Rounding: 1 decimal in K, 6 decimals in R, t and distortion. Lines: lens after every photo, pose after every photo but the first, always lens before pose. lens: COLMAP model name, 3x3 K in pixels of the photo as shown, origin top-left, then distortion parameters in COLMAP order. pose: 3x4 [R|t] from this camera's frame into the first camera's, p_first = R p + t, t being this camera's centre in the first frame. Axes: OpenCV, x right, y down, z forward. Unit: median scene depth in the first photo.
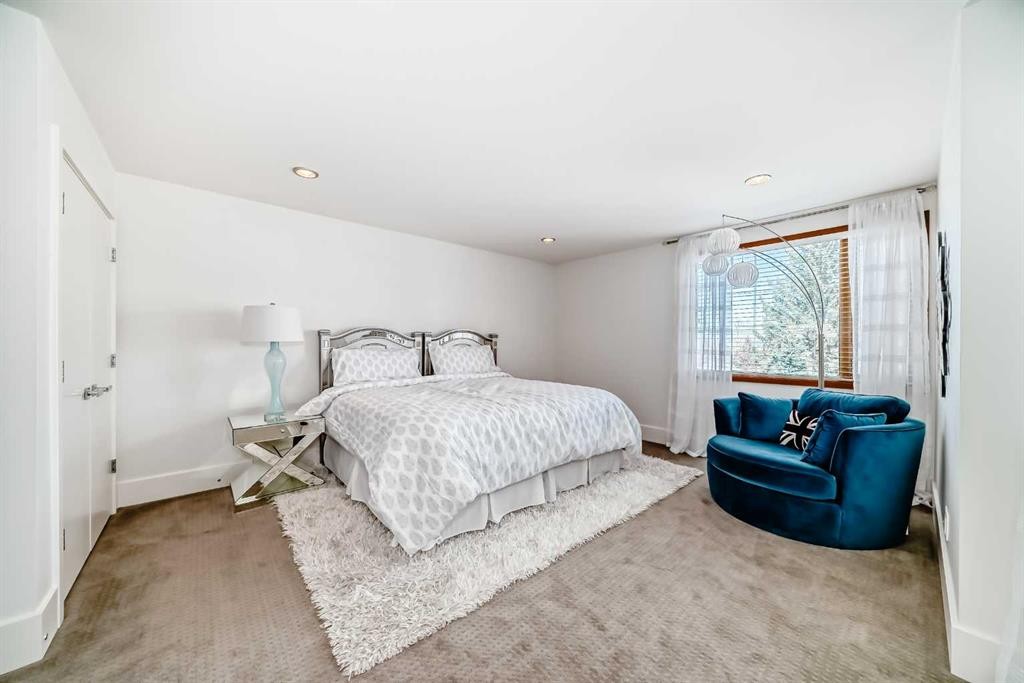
lens RADIAL K [[358.6, 0, 519.7], [0, 358.6, 342.9], [0, 0, 1]] dist [-0.018282, 0.001660]
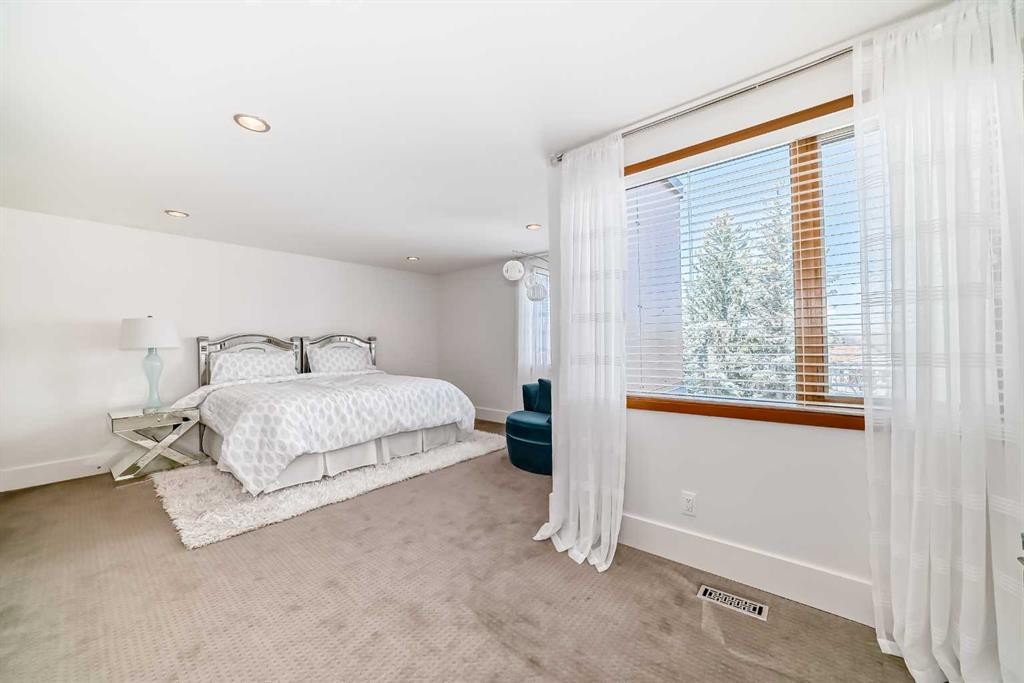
lens RADIAL K [[358.6, 0, 508.8], [0, 358.6, 338.6], [0, 0, 1]] dist [-0.018282, 0.001660]
pose [[0.986748, -0.010961, 0.161887, 0.336062], [0.013045, 0.999845, -0.011819, -0.002672], [-0.161732, 0.013775, 0.986739, -0.406723]]
